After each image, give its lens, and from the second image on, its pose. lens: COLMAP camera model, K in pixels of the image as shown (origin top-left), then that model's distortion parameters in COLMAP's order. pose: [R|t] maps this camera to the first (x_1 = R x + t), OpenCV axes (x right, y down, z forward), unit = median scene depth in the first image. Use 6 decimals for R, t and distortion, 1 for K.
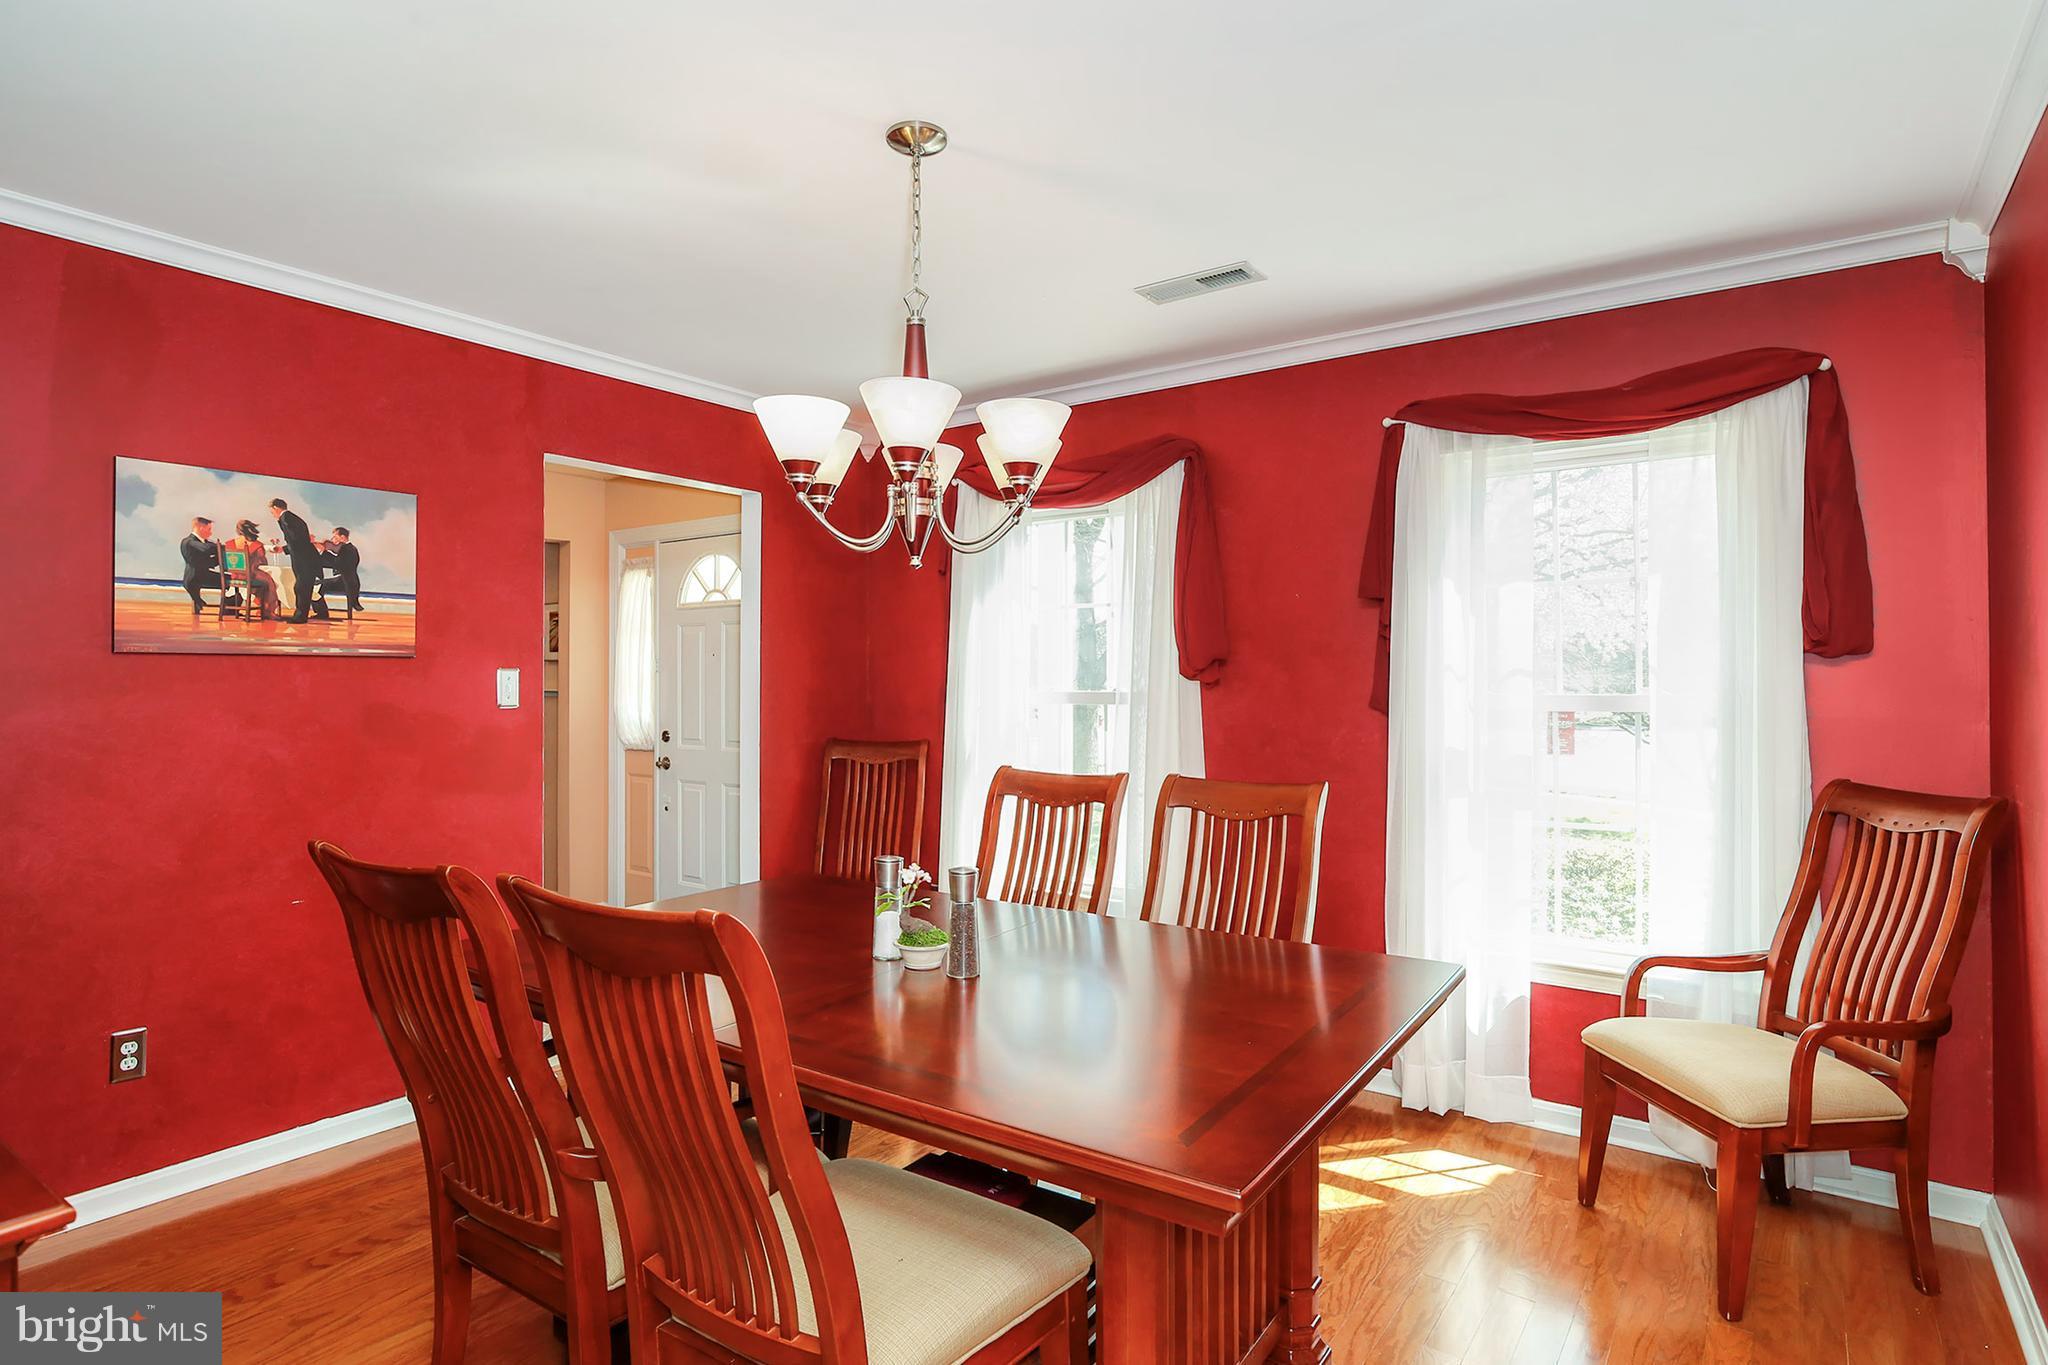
lens RADIAL K [[1121.1, 0, 1029.7], [0, 1121.1, 683.3], [0, 0, 1]] dist [-0.005801, -0.001195]
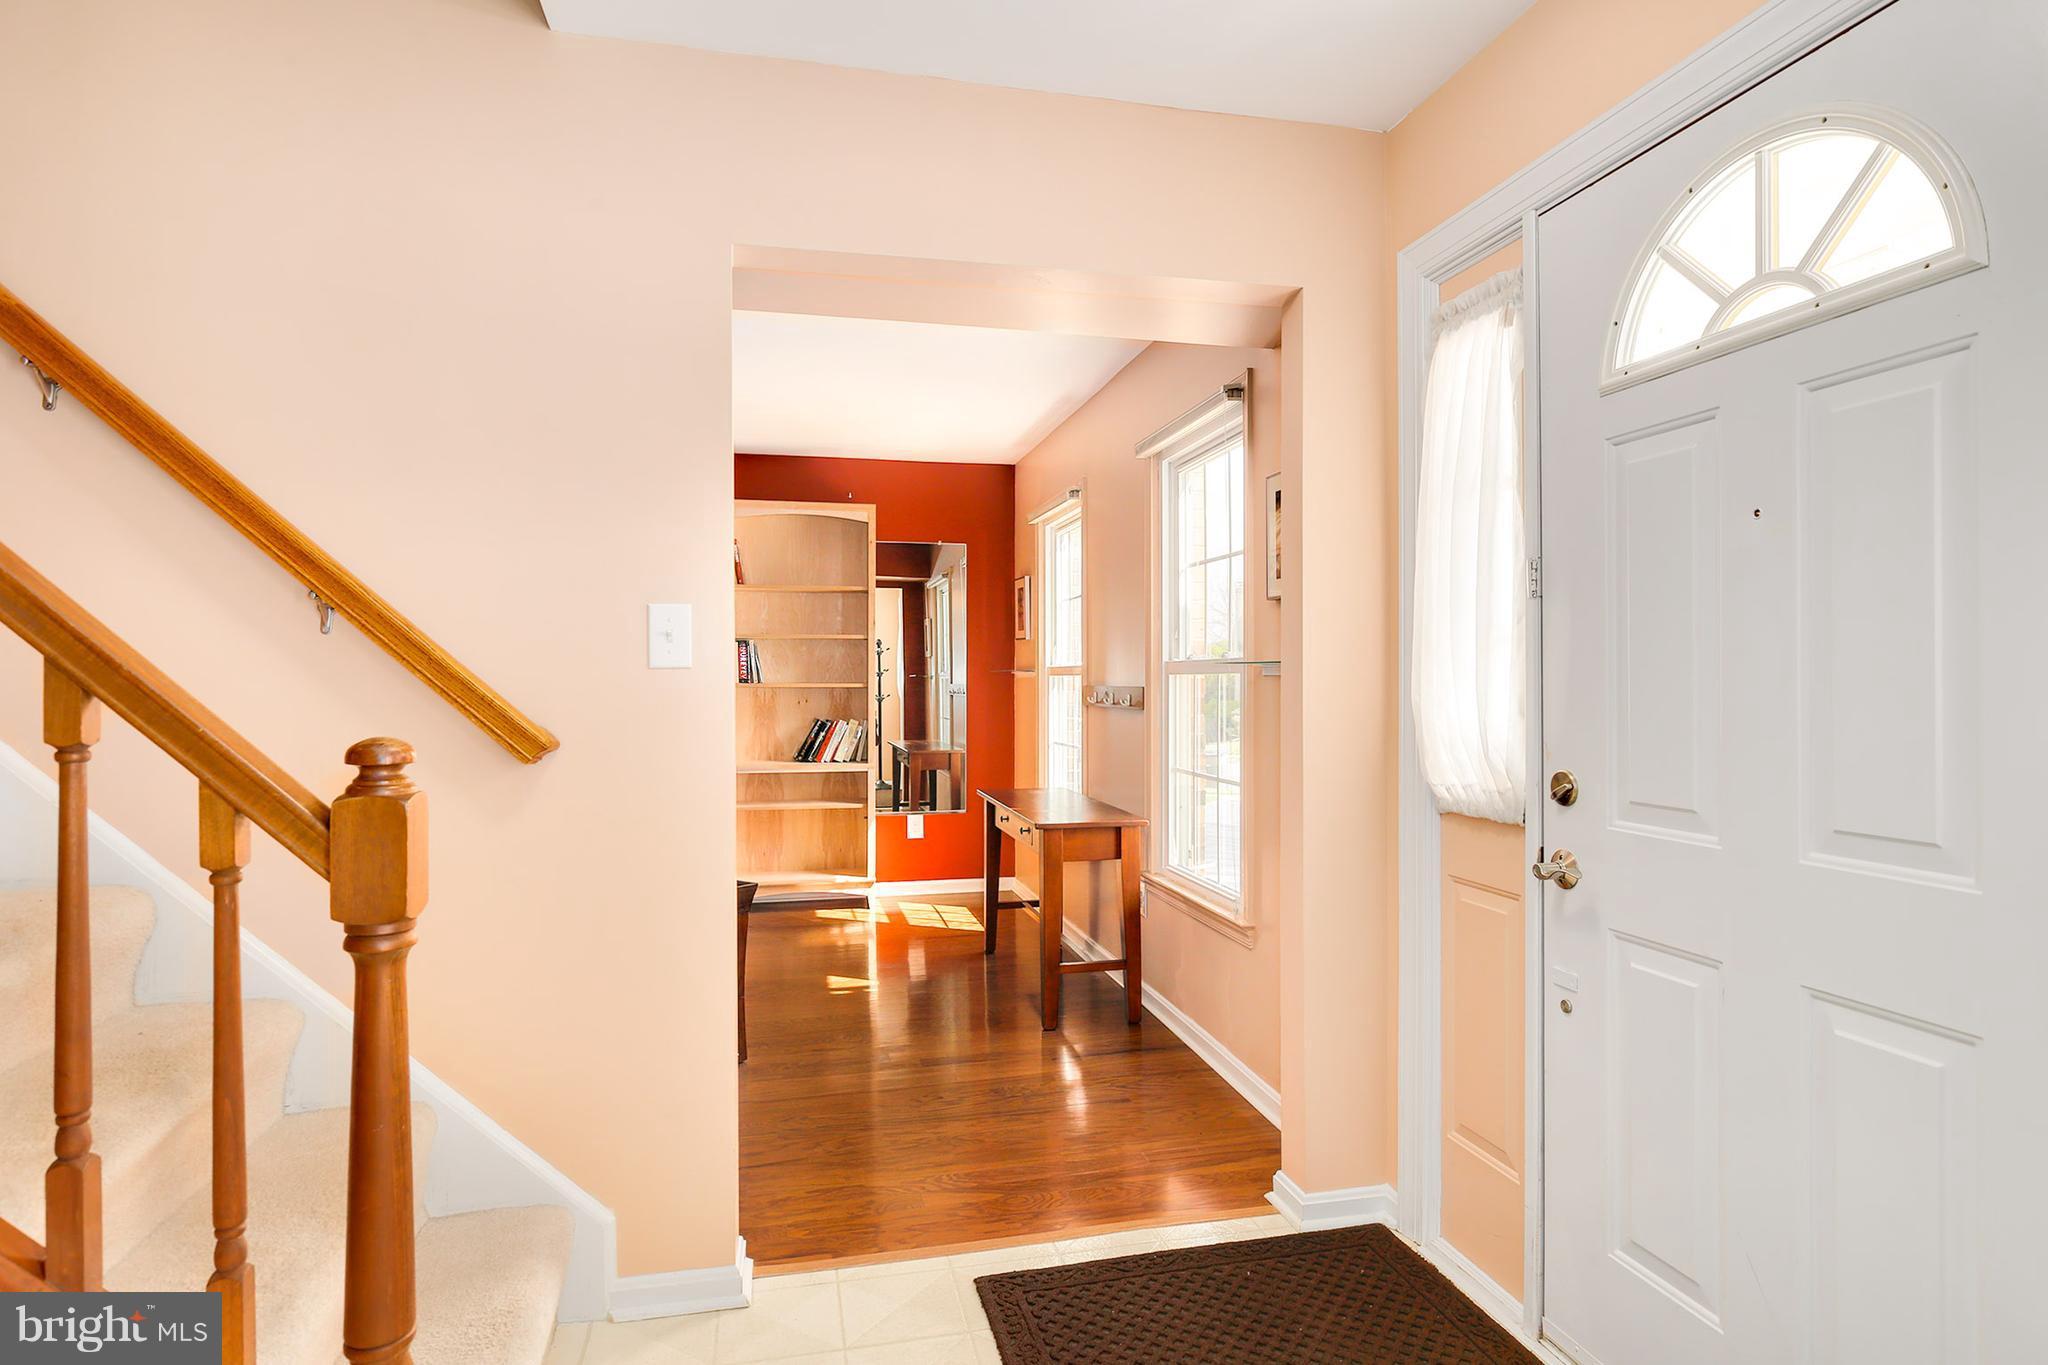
lens RADIAL K [[1121.1, 0, 1028.4], [0, 1121.1, 684.8], [0, 0, 1]] dist [-0.005801, -0.001195]
pose [[0.762161, -0.003217, -0.647379, -0.231055], [0.003949, 0.999992, -0.000320, 0.015424], [0.647375, -0.002313, 0.762168, 0.646247]]
